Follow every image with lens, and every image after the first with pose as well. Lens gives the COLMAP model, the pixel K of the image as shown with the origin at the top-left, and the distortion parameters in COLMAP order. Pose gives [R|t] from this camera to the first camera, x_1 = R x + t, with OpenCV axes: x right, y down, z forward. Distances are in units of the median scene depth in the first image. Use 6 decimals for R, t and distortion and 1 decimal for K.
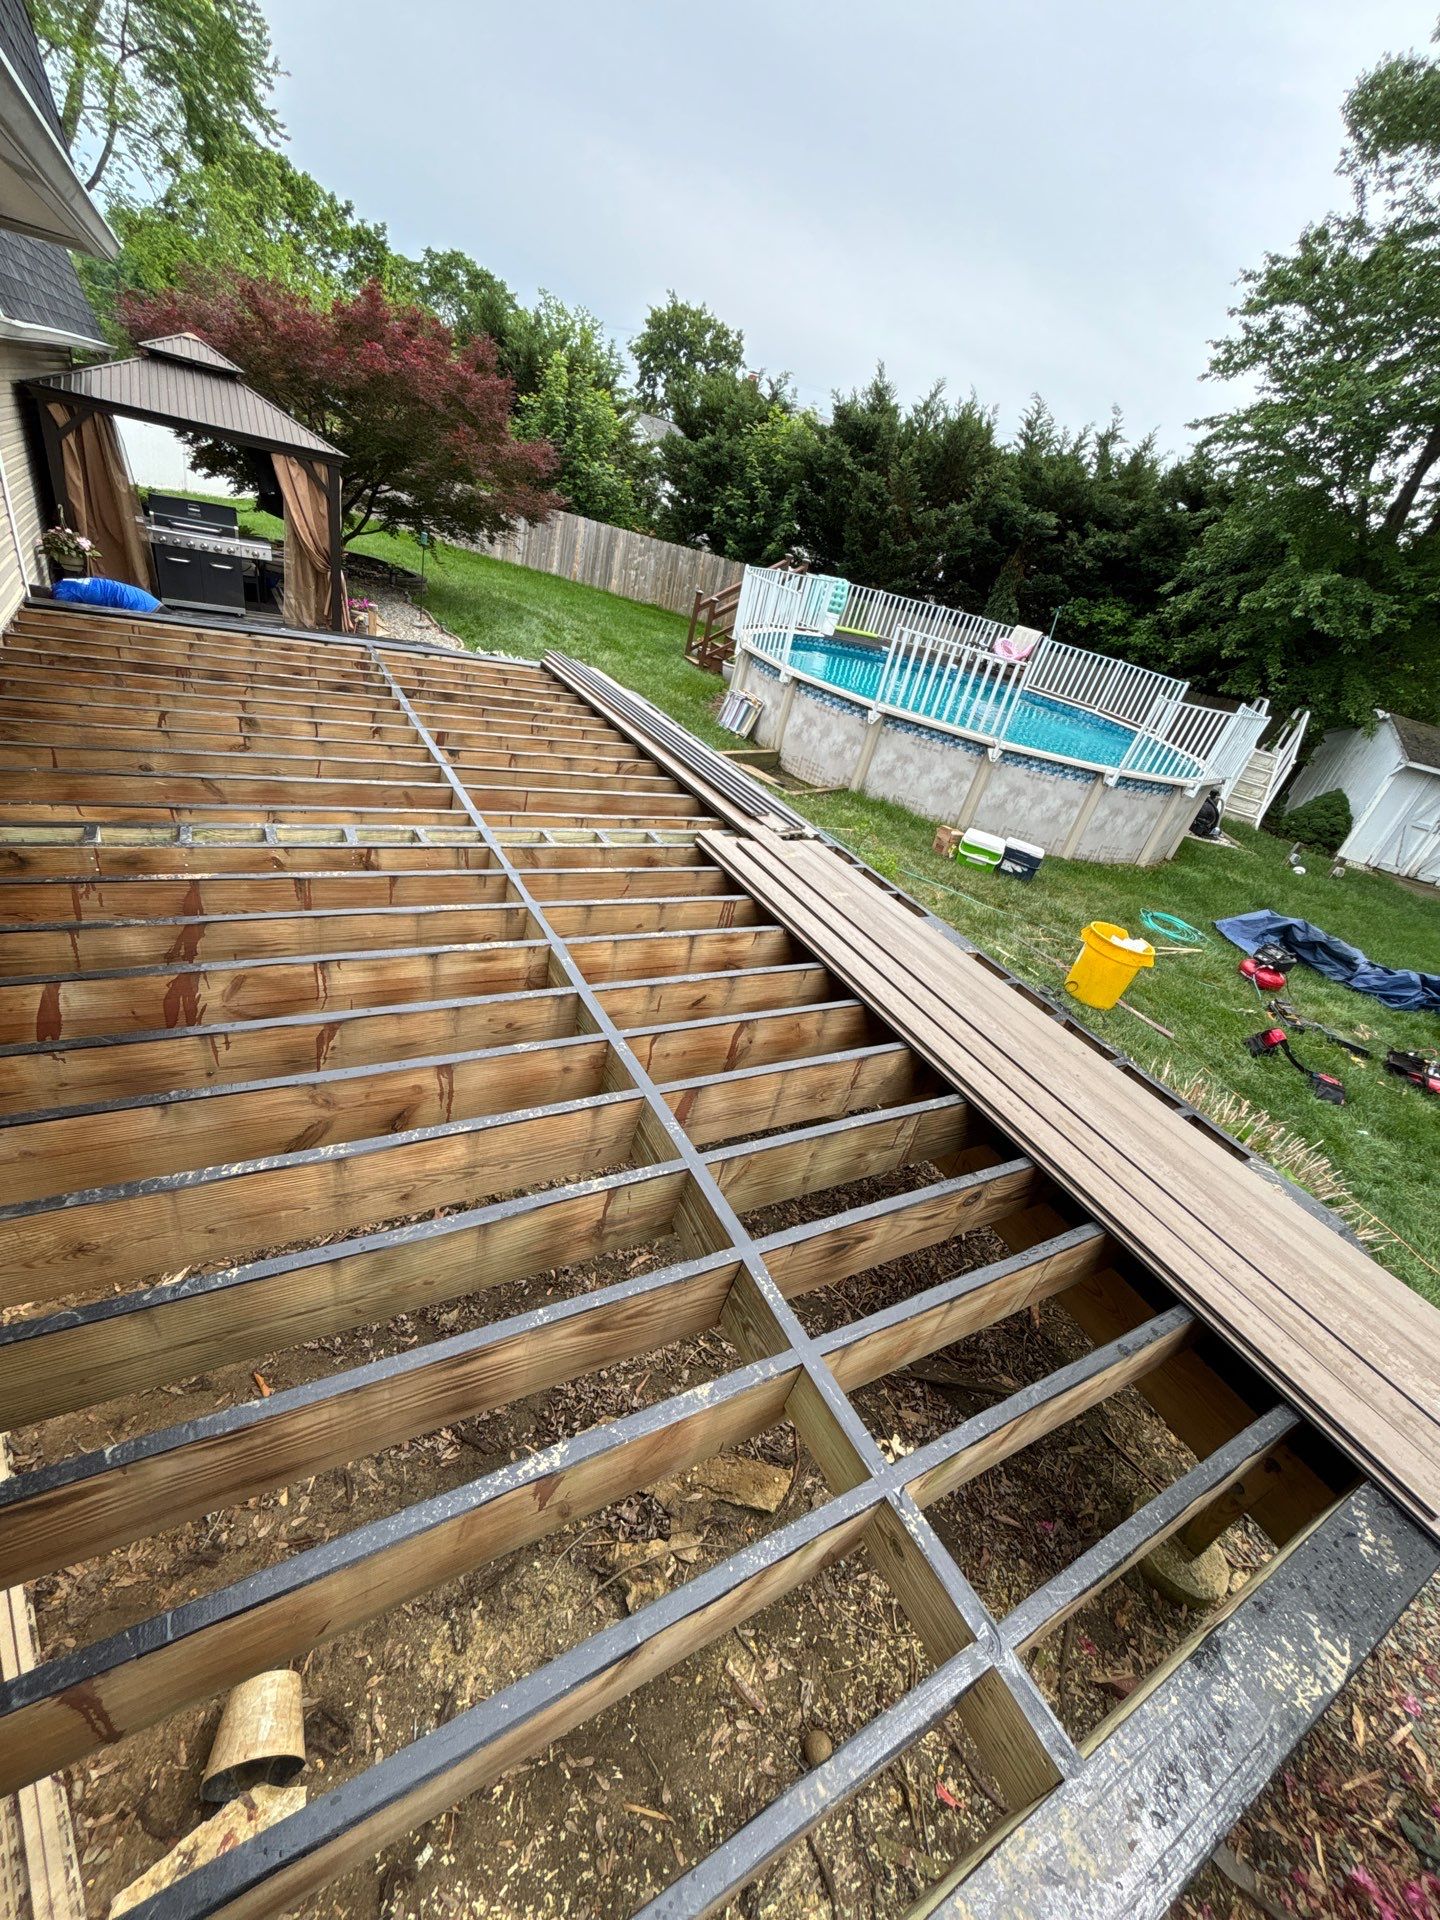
lens RADIAL K [[774.4, 0, 722.0], [0, 774.4, 939.2], [0, 0, 1]] dist [0.013589, 0.000223]
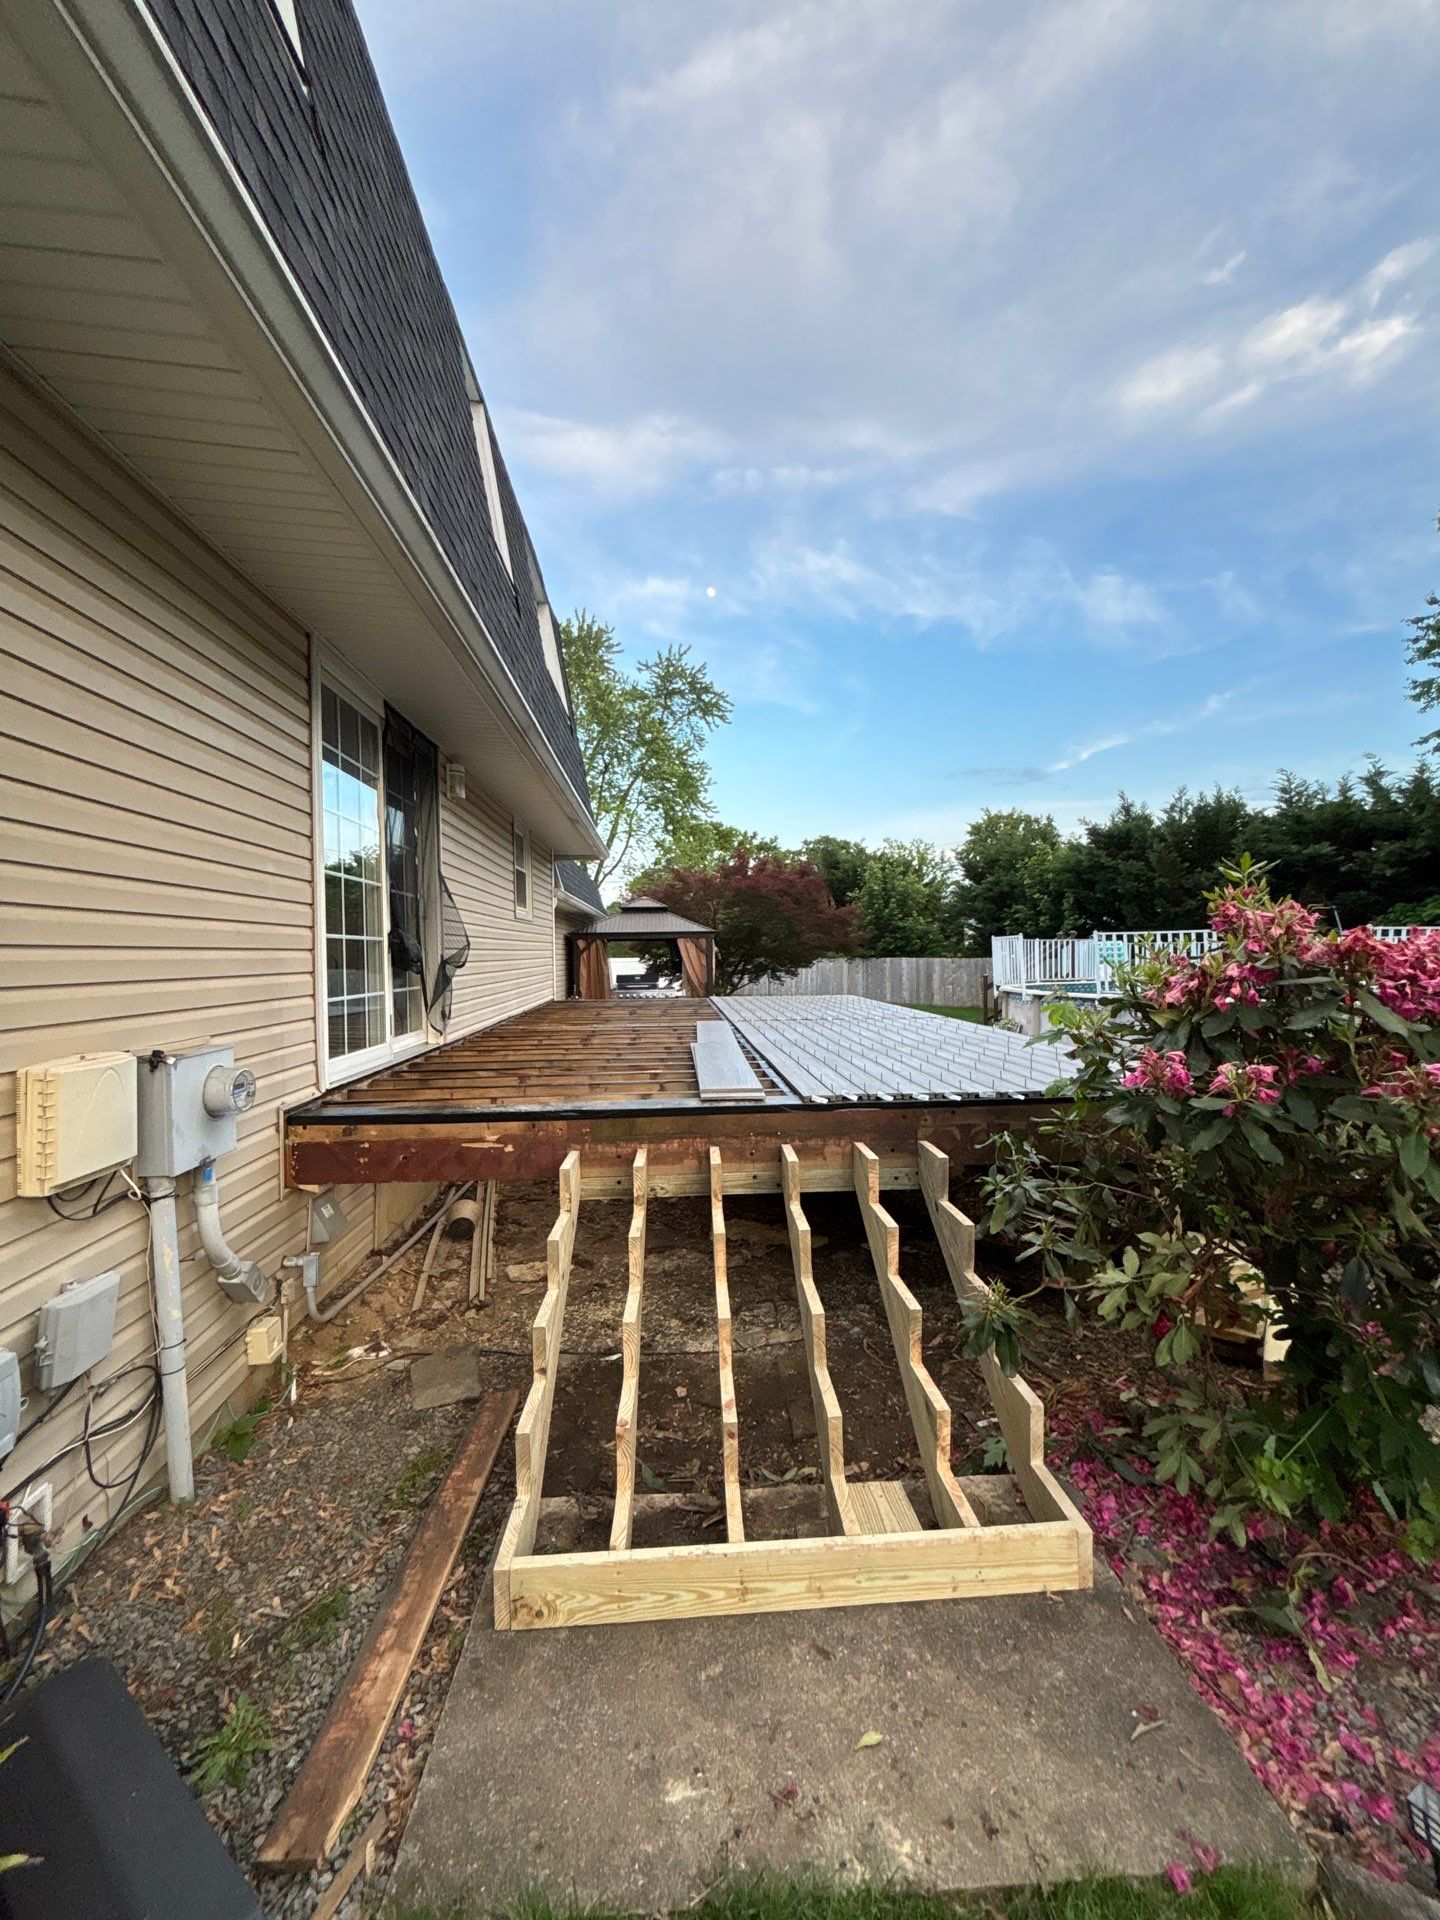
lens RADIAL K [[770.9, 0, 717.9], [0, 770.9, 960.4], [0, 0, 1]] dist [-0.000264, 0.000611]
pose [[0.876026, -0.229483, -0.424166, 0.099536], [-0.027005, 0.854808, -0.518242, 0.139984], [0.481508, 0.465448, 0.742636, -0.091016]]
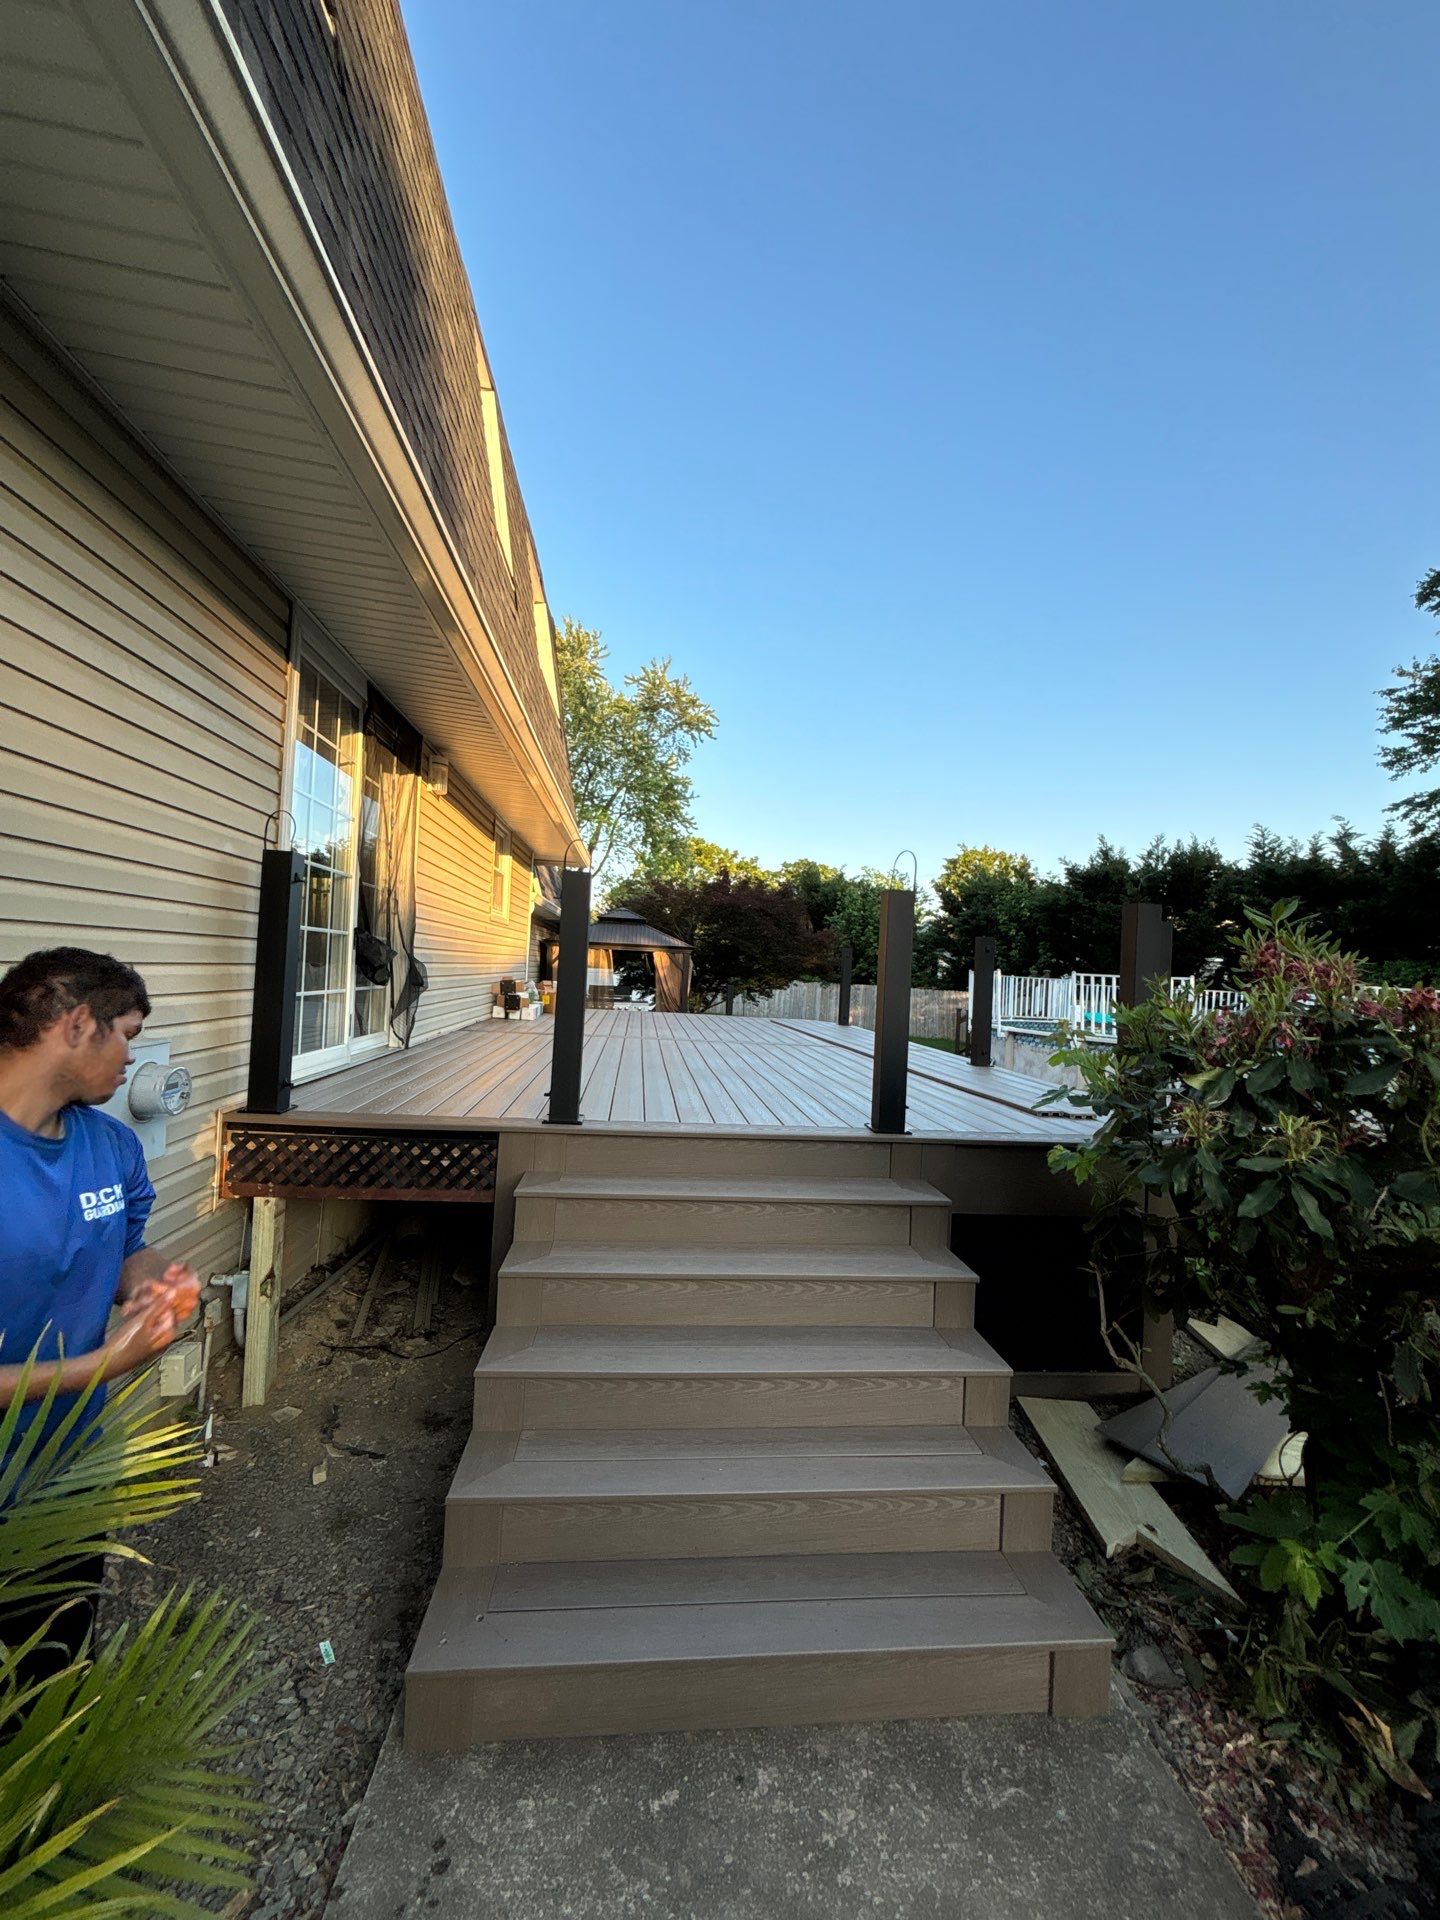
lens RADIAL K [[771.3, 0, 718.0], [0, 771.3, 960.8], [0, 0, 1]] dist [0.000784, -0.000348]
pose [[0.903412, -0.182236, -0.388119, 0.091900], [-0.061506, 0.840745, -0.537926, 0.134440], [0.424339, 0.509841, 0.748331, -0.085192]]
